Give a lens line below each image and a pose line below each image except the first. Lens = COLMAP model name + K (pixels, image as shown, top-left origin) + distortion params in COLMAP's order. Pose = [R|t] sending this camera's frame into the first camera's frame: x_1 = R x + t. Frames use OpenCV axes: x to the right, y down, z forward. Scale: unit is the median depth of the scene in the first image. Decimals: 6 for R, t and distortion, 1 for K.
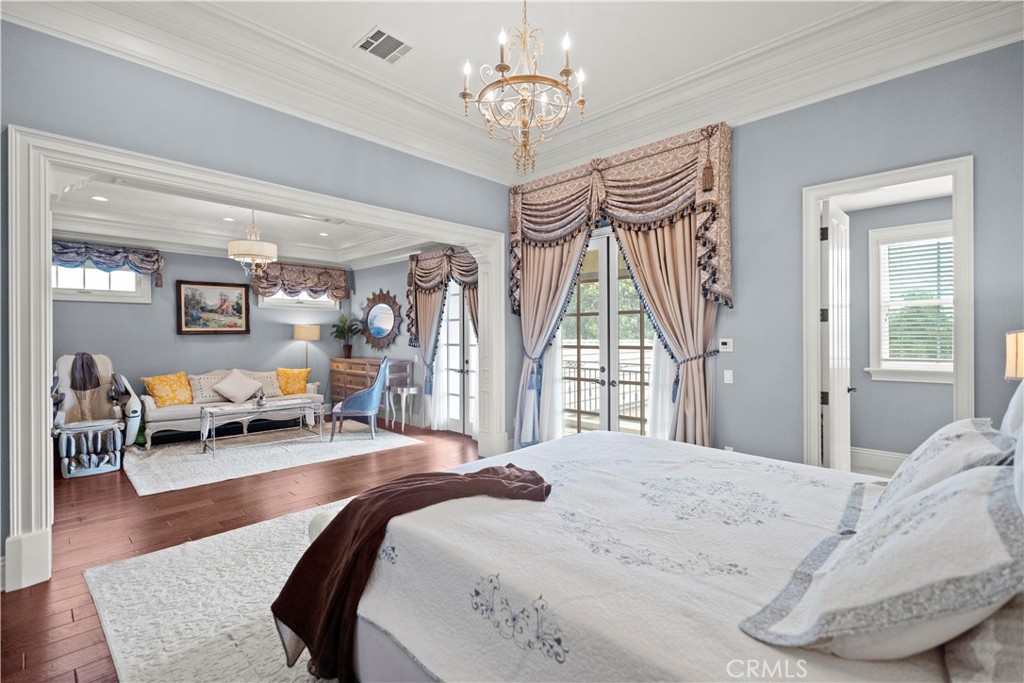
lens RADIAL K [[460.5, 0, 510.0], [0, 460.5, 340.1], [0, 0, 1]] dist [0.001534, 0.000505]
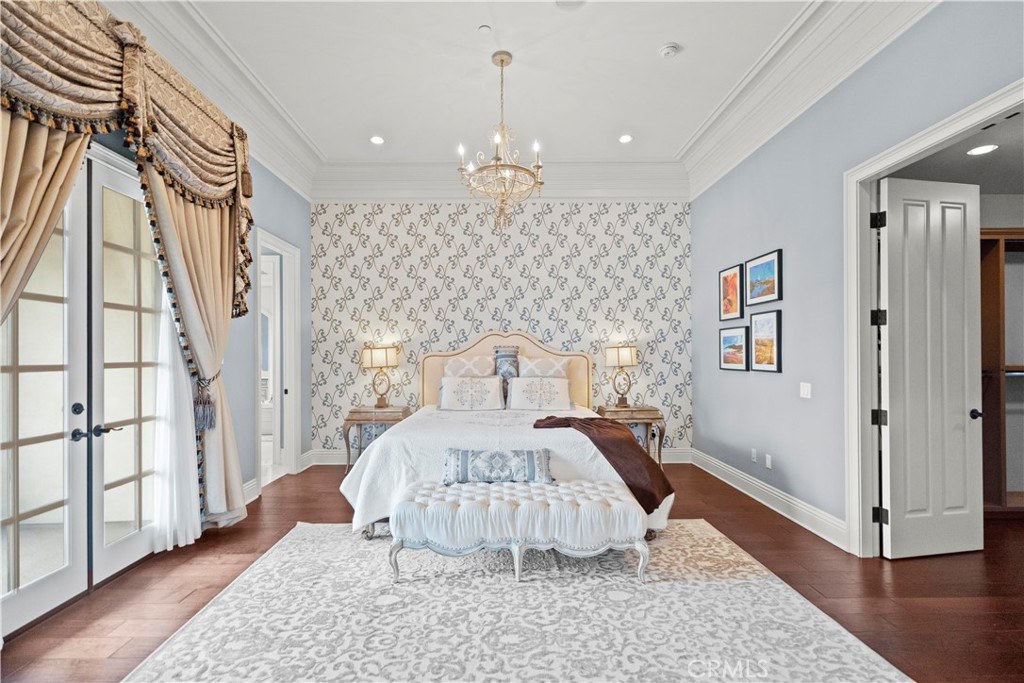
lens RADIAL K [[467.5, 0, 510.8], [0, 467.5, 353.5], [0, 0, 1]] dist [0.001875, 0.000437]
pose [[-0.713083, 0.016372, 0.700889, -0.355521], [0.024299, 0.999704, 0.001371, 0.009010], [-0.700659, 0.018009, -0.713269, 0.722901]]
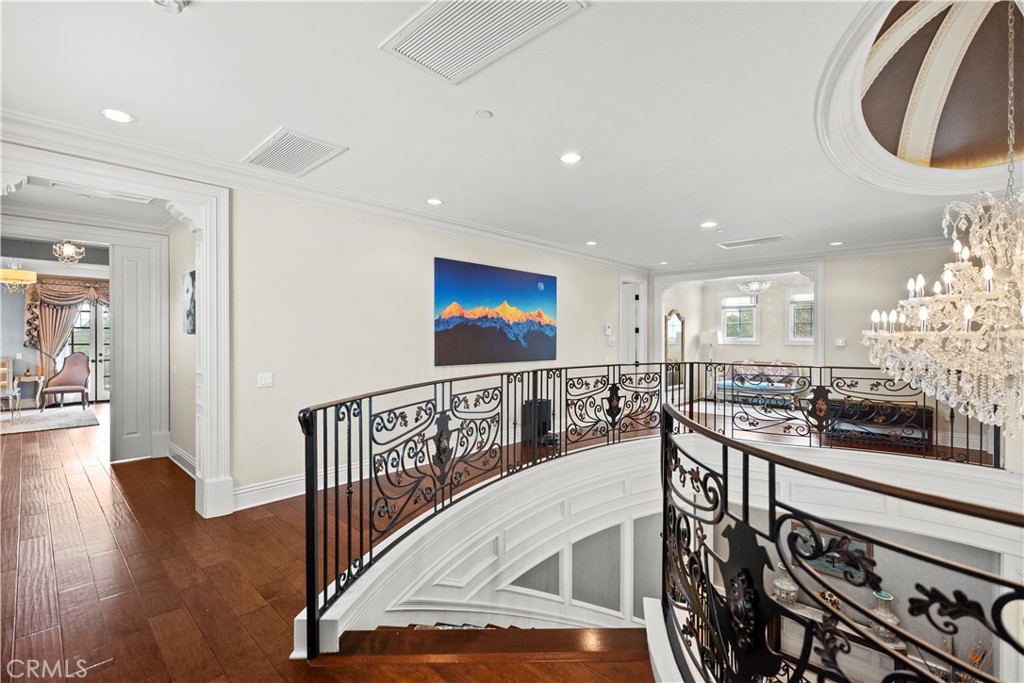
lens RADIAL K [[460.5, 0, 510.0], [0, 460.5, 340.1], [0, 0, 1]] dist [0.001534, 0.000505]
pose [[-0.018115, 0.002138, 0.999834, -1.586829], [0.011674, 0.999930, -0.001927, 0.015077], [-0.999768, 0.011637, -0.018139, -0.360647]]
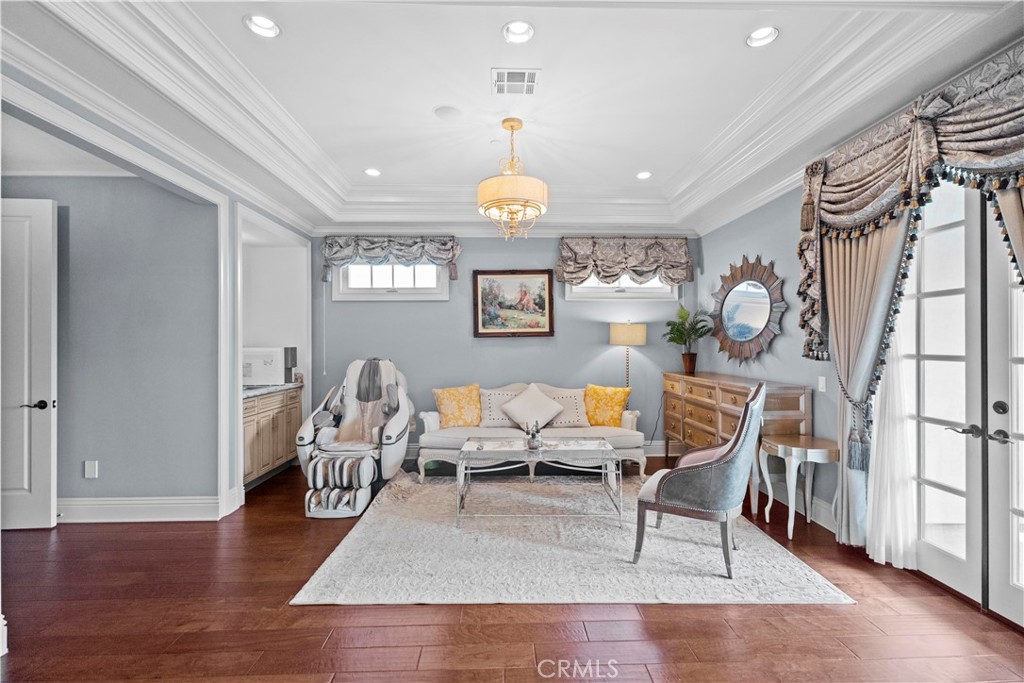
lens RADIAL K [[460.5, 0, 510.0], [0, 460.5, 340.1], [0, 0, 1]] dist [0.001534, 0.000505]
pose [[0.719354, -0.004190, -0.694631, -0.108931], [-0.006620, 0.999895, -0.012887, 0.002878], [0.694612, 0.013869, 0.719251, 0.451359]]
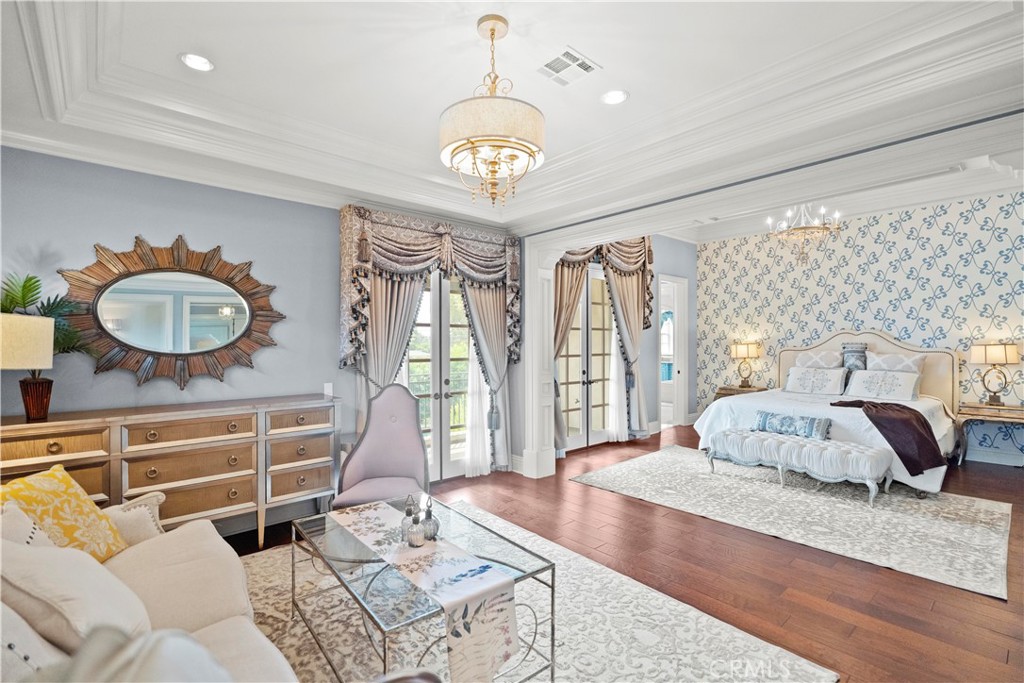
lens RADIAL K [[475.1, 0, 501.7], [0, 475.1, 345.4], [0, 0, 1]] dist [0.002128, 0.000550]
pose [[0.084484, 0.003712, 0.996418, -0.792288], [0.019210, 0.999801, -0.005353, -0.006164], [-0.996240, 0.019593, 0.084396, 0.780333]]
